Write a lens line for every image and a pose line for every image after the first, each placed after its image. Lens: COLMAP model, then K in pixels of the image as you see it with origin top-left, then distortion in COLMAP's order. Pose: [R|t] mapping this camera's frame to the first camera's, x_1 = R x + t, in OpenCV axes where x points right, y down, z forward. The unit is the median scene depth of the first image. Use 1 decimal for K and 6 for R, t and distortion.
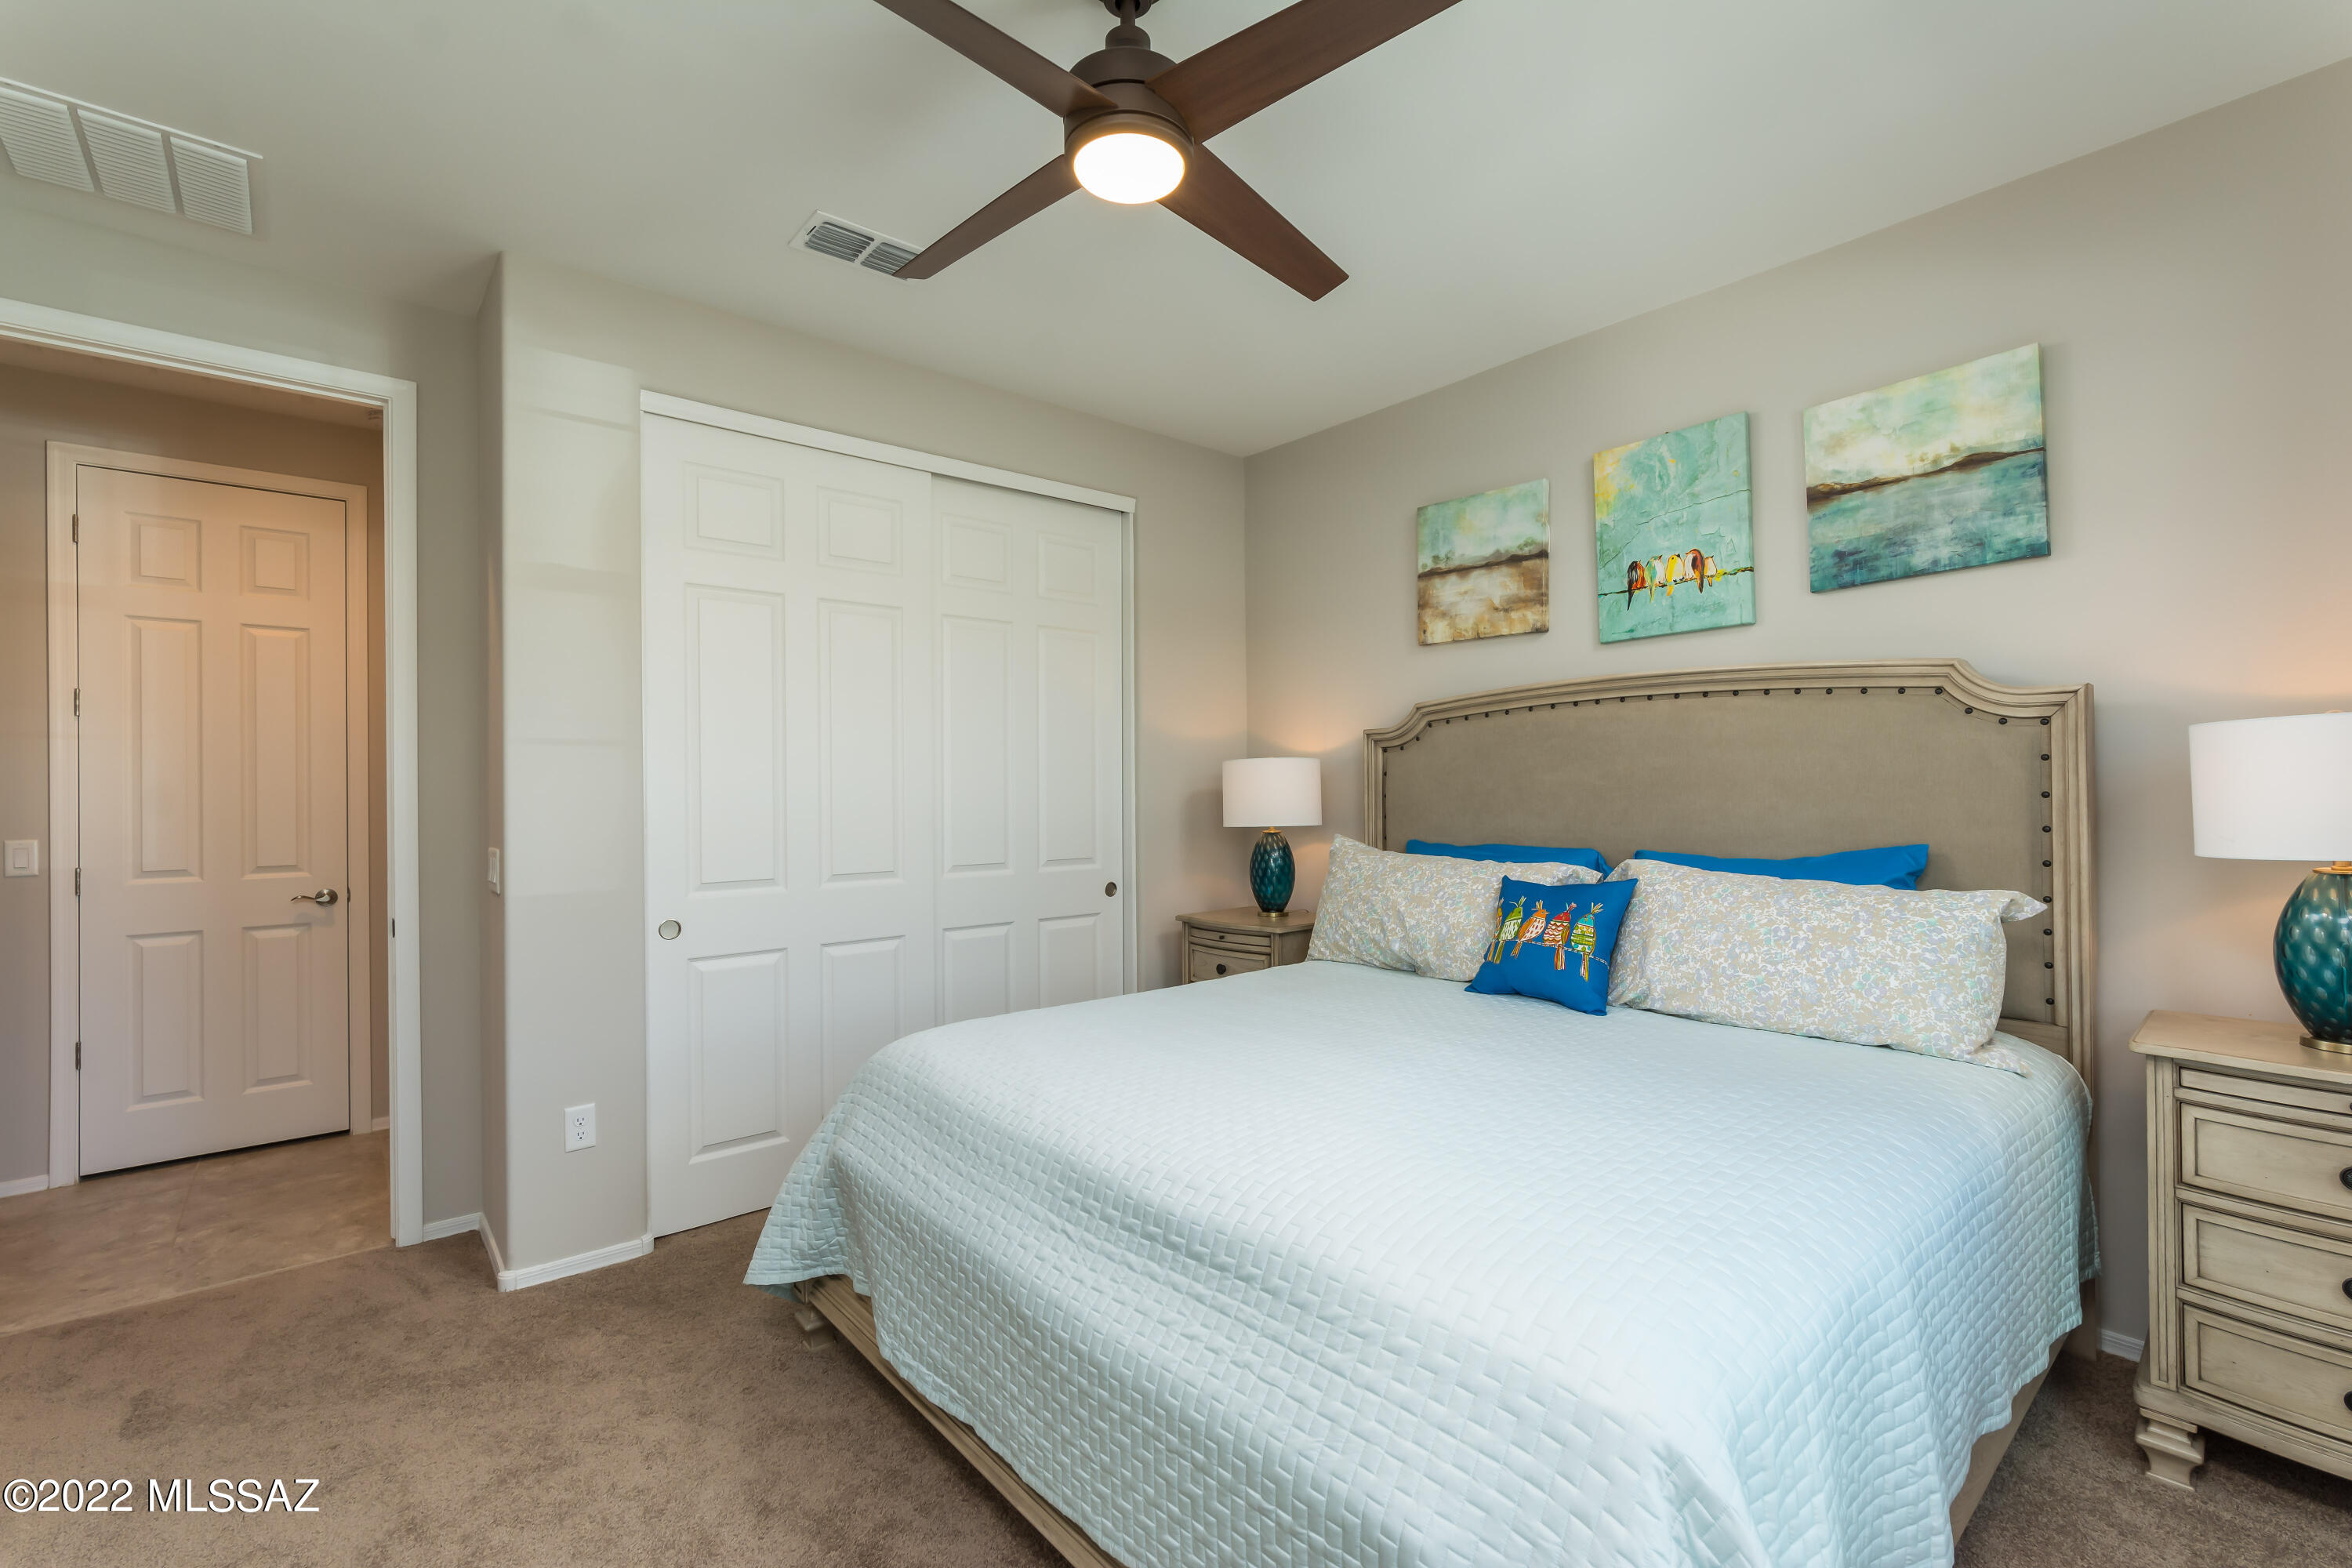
lens RADIAL K [[1018.1, 0, 1176.0], [0, 1018.1, 785.6], [0, 0, 1]] dist [0.001132, 0.002762]
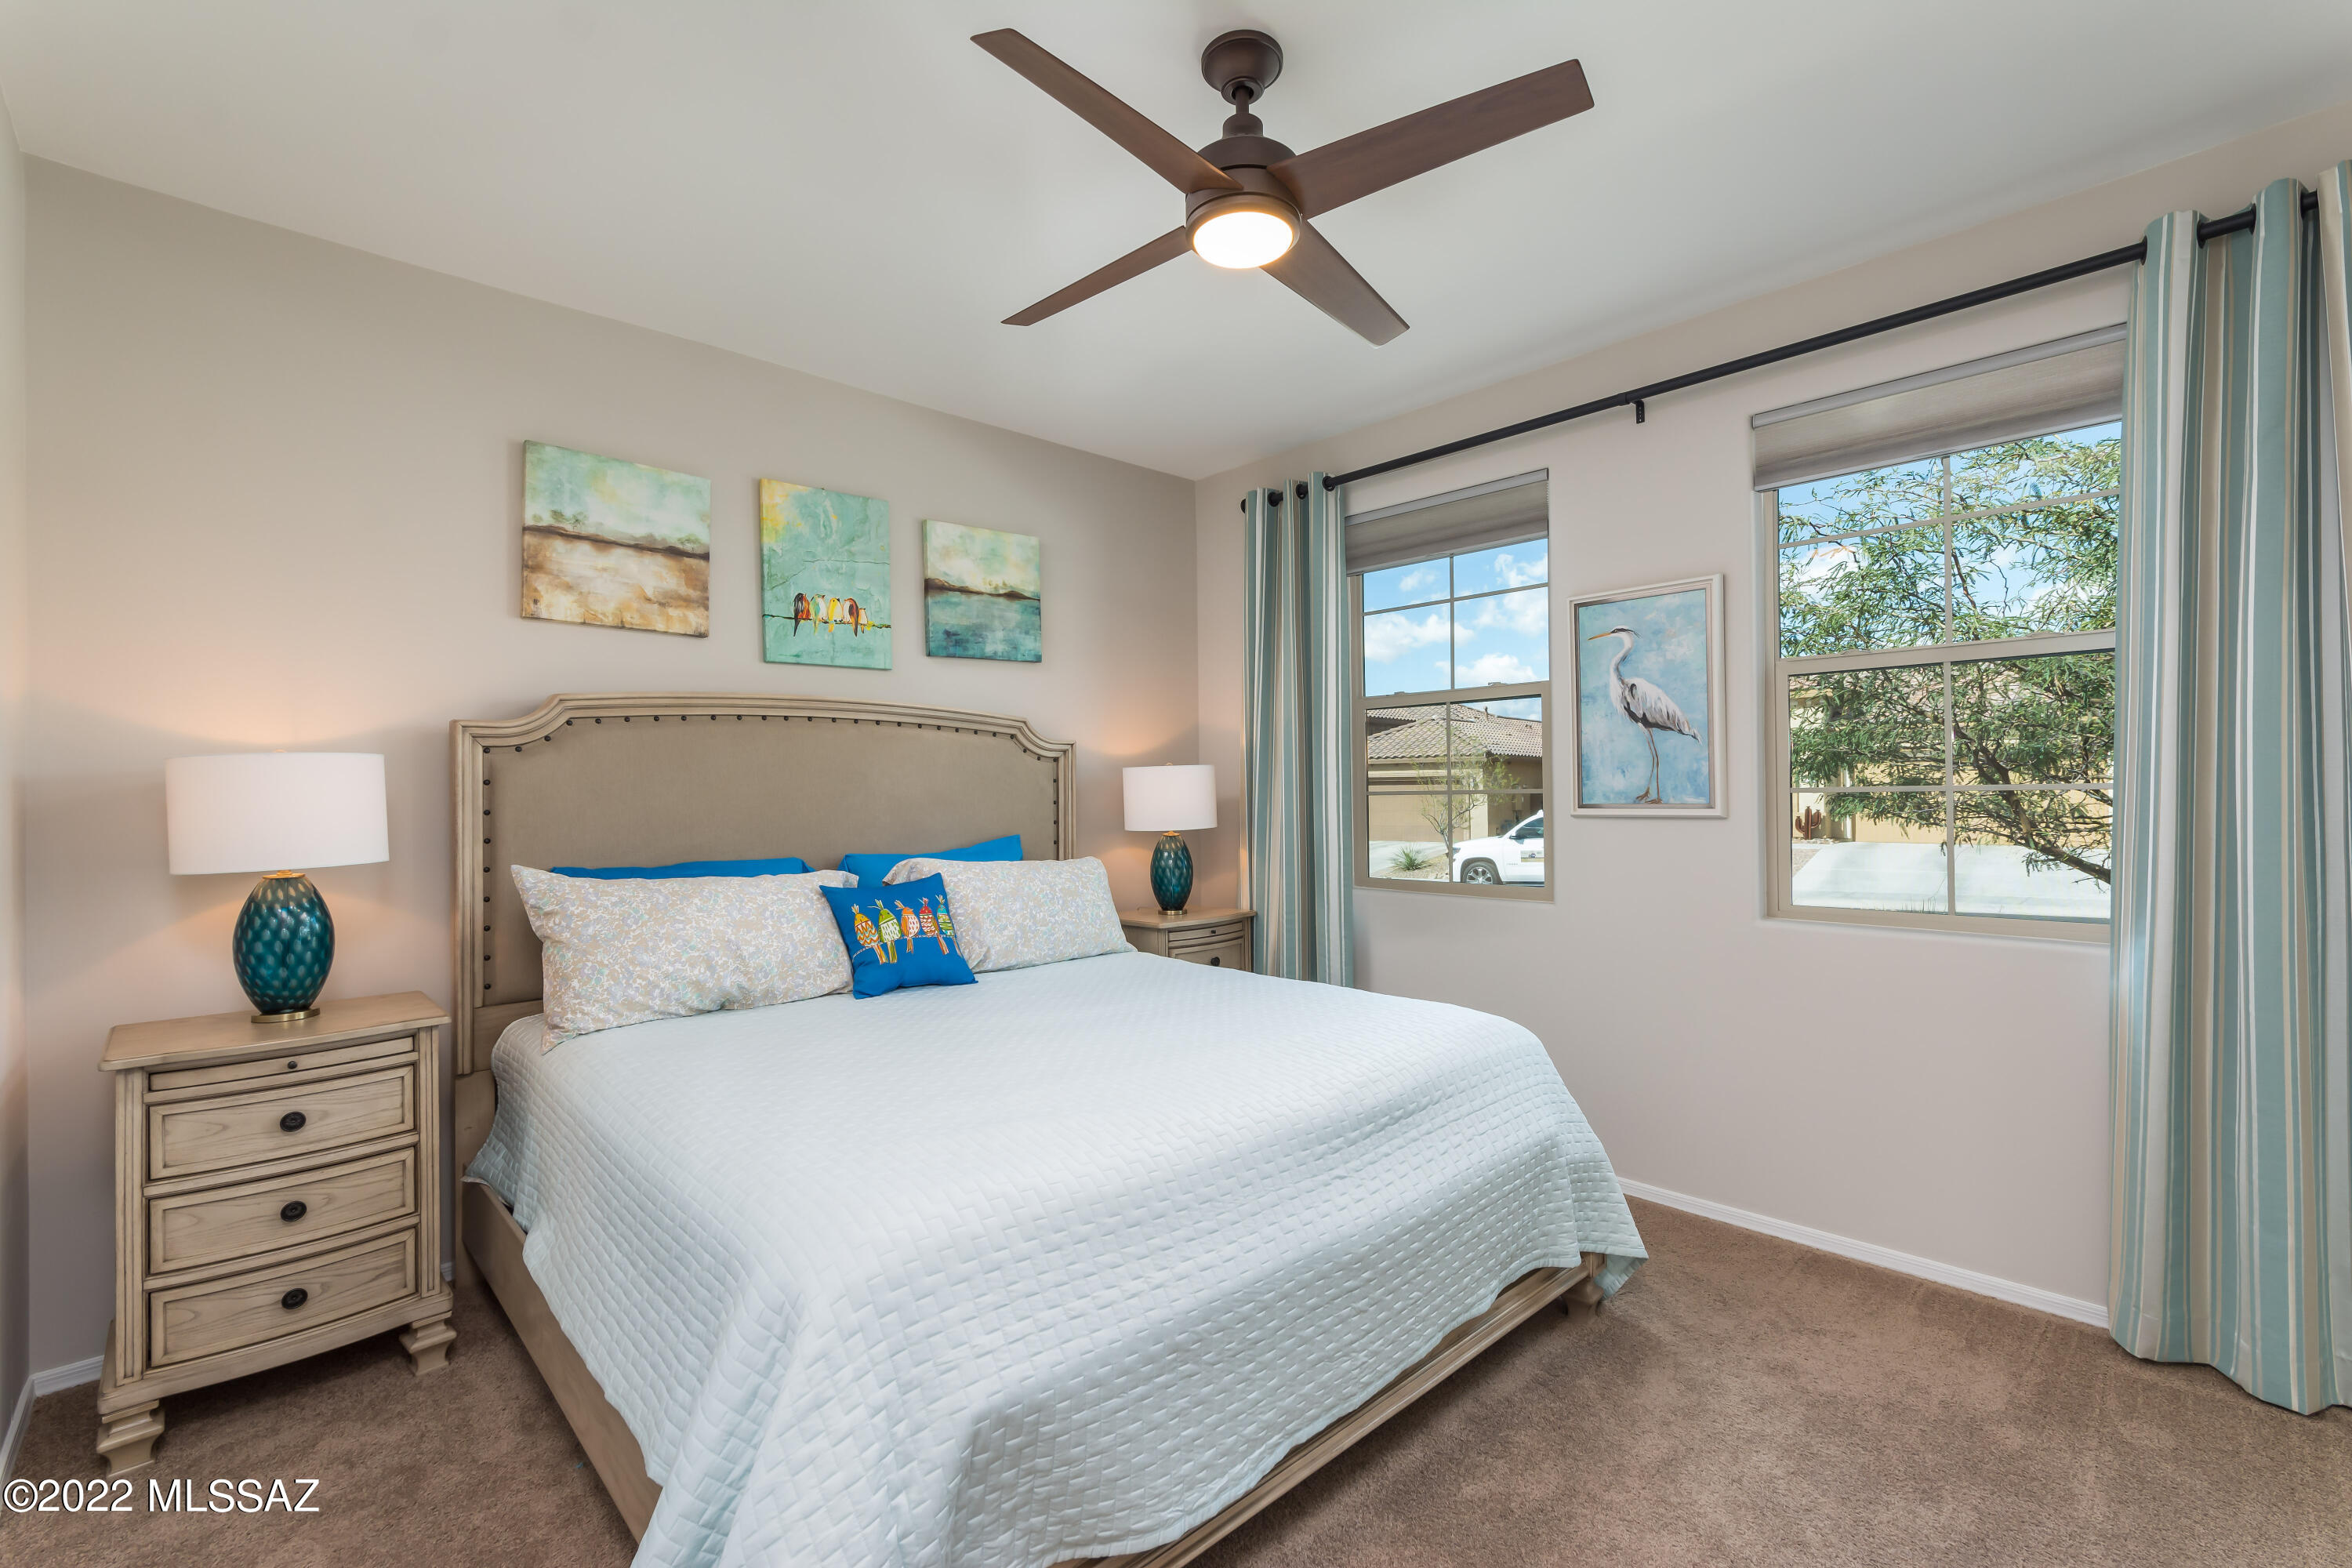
lens RADIAL K [[1018.1, 0, 1177.2], [0, 1018.1, 785.0], [0, 0, 1]] dist [0.001132, 0.002762]
pose [[-0.038037, 0.005286, 0.999262, -0.669535], [-0.003174, 0.999980, -0.005411, -0.008299], [-0.999271, -0.003377, -0.038019, 0.639569]]
